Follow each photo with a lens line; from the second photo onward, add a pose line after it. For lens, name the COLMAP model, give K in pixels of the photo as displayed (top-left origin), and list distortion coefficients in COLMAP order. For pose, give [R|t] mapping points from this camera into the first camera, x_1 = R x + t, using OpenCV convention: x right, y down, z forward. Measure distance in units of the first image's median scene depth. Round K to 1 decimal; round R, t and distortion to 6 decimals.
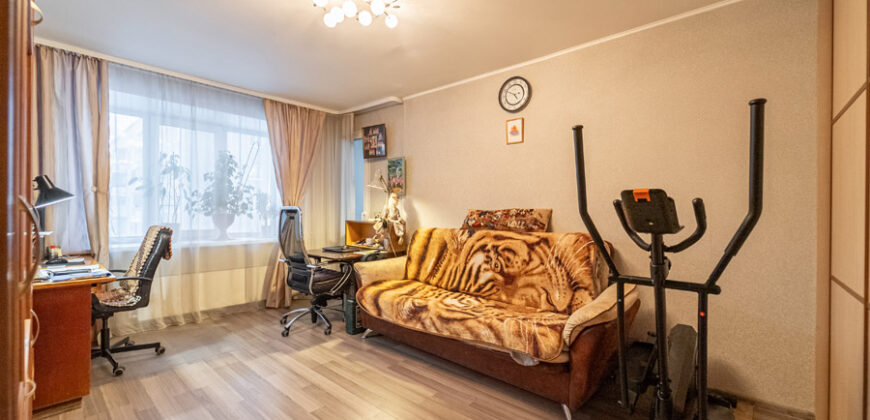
lens RADIAL K [[354.1, 0, 433.0], [0, 354.1, 213.3], [0, 0, 1]] dist [0.004119, -0.000292]
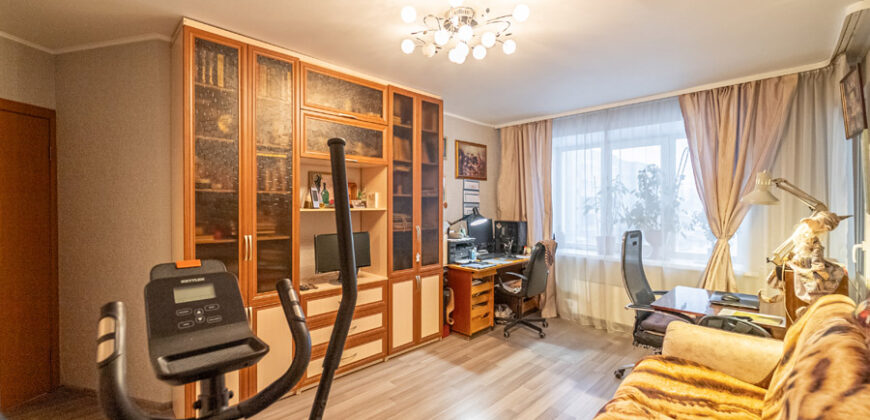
lens RADIAL K [[354.1, 0, 433.4], [0, 354.1, 206.1], [0, 0, 1]] dist [0.004119, -0.000292]
pose [[-0.062897, -0.004045, -0.998012, 0.505937], [-0.011363, 0.999930, -0.003337, -0.071130], [0.997955, 0.011130, -0.062938, 0.618398]]
